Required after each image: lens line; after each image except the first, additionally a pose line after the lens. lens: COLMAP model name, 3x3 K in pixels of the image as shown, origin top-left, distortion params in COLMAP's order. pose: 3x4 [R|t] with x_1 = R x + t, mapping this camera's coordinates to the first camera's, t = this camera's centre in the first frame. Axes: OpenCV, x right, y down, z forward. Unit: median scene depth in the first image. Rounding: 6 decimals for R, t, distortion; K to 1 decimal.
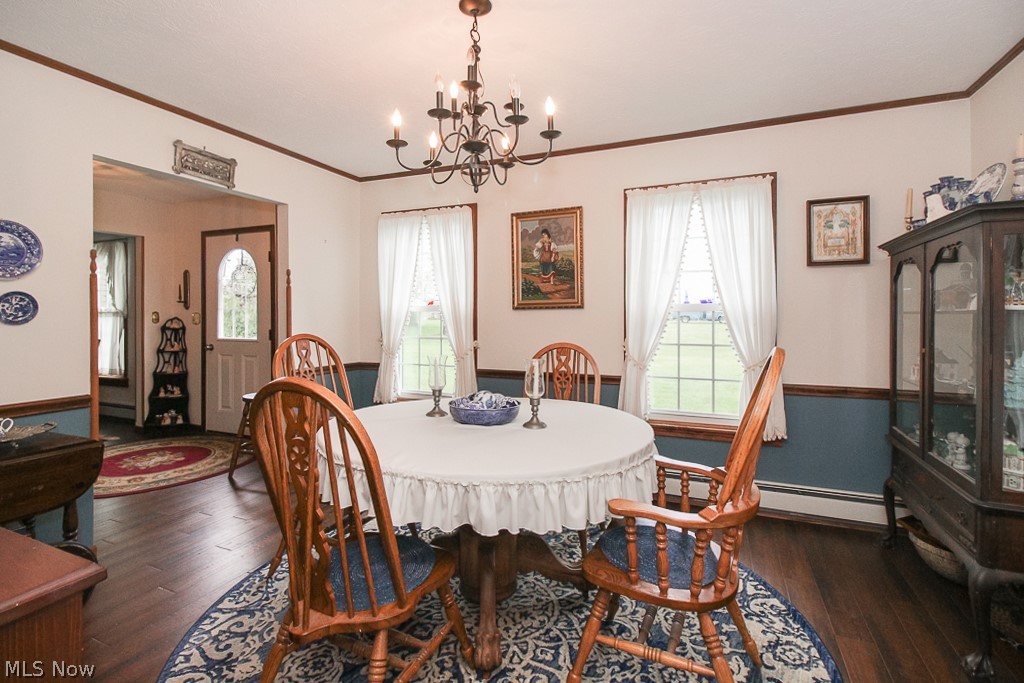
lens RADIAL K [[477.6, 0, 509.5], [0, 477.6, 316.3], [0, 0, 1]] dist [-0.000865, -0.000720]
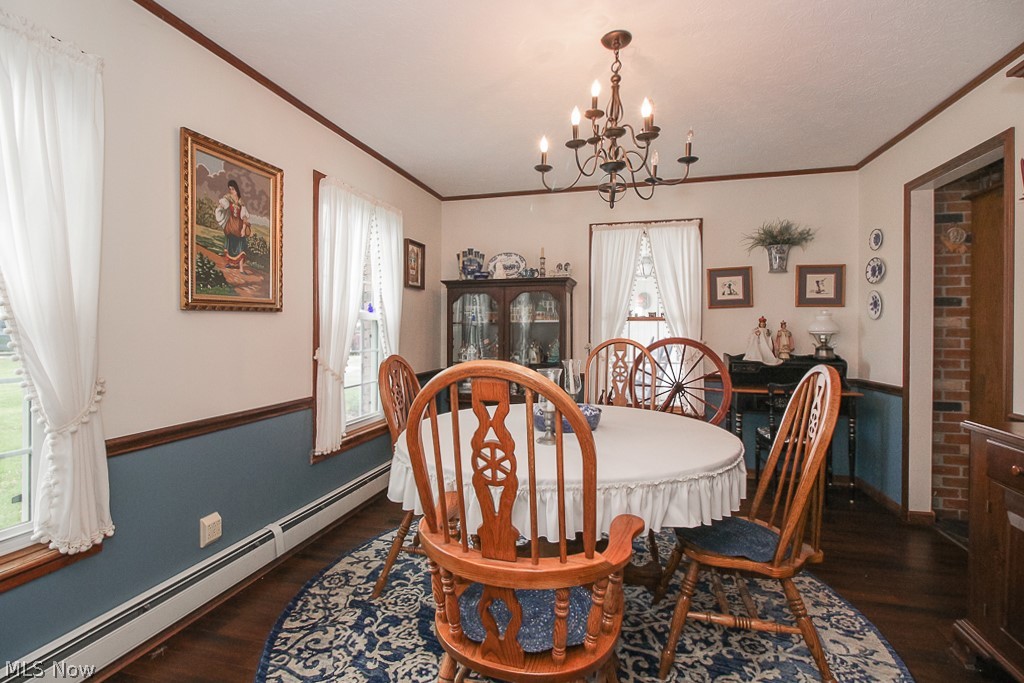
lens RADIAL K [[477.6, 0, 509.9], [0, 477.6, 335.5], [0, 0, 1]] dist [-0.000865, -0.000720]
pose [[-0.150847, -0.015191, 0.988440, -0.590022], [-0.003317, 0.999884, 0.014861, 0.006376], [-0.988551, -0.001037, -0.150880, 0.740580]]
